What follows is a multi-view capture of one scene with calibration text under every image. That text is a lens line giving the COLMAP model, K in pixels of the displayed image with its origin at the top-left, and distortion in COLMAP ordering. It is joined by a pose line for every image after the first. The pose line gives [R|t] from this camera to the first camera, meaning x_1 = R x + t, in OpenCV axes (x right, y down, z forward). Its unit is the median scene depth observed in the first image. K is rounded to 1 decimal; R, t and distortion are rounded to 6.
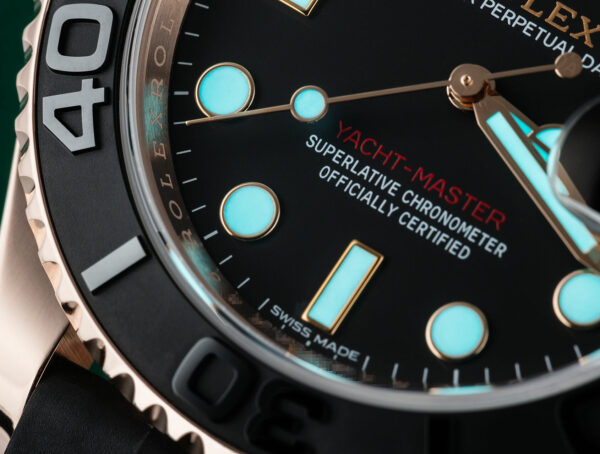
lens RADIAL K [[3148.6, 0, 300.0], [0, 3148.6, 226.8], [0, 0, 1]] dist [0.474518, 0.000000]
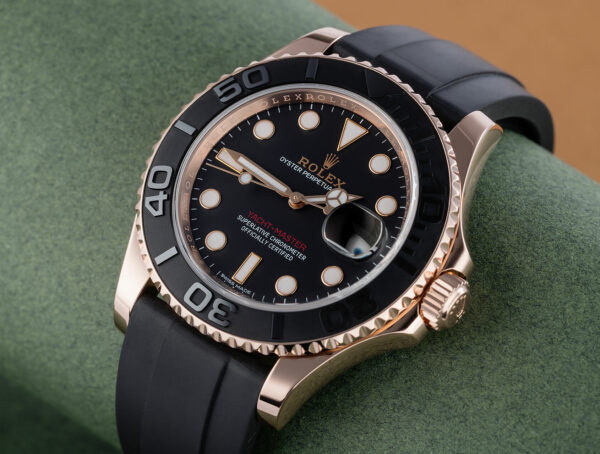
lens RADIAL K [[2631.9, 0, 300.1], [0, 2631.9, 227.0], [0, 0, 1]] dist [-0.146940, 0.000000]
pose [[0.995975, 0.059654, 0.066902, -0.098594], [-0.067072, 0.991127, 0.114752, -0.290378], [-0.059463, -0.118777, 0.991139, -1.325092]]
